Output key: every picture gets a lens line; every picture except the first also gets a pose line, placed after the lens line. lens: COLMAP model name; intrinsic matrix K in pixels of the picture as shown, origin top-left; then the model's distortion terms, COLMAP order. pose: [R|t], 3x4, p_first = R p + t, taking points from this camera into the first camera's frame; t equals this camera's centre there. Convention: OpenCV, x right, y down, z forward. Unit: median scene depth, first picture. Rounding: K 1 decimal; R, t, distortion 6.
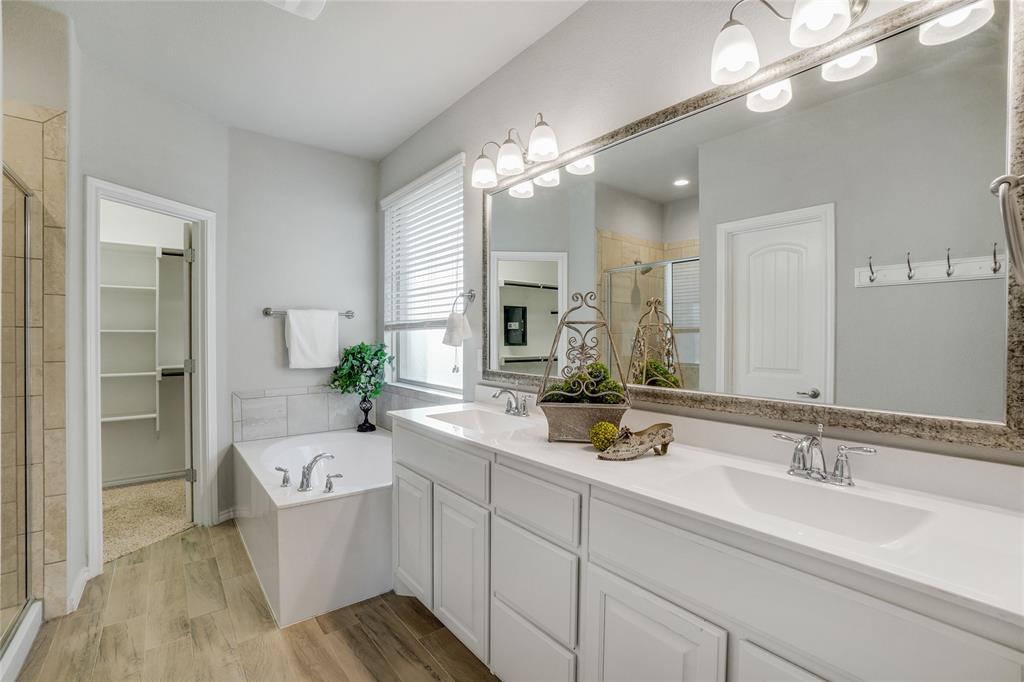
lens RADIAL K [[455.3, 0, 504.2], [0, 455.3, 340.4], [0, 0, 1]] dist [-0.068010, 0.028657]
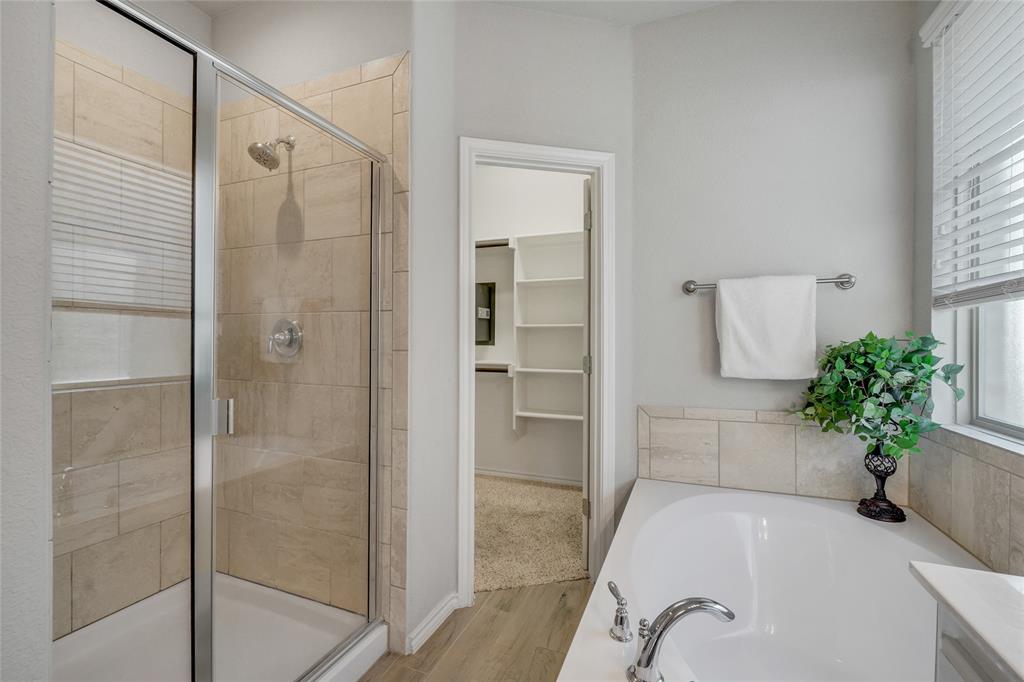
lens RADIAL K [[442.6, 0, 512.0], [0, 442.6, 341.0], [0, 0, 1]] dist [-0.007464, -0.000022]
pose [[0.505294, 0.001355, -0.862946, -0.102517], [-0.009470, 0.999947, -0.003975, 0.018517], [0.862895, 0.010181, 0.505280, 0.437051]]
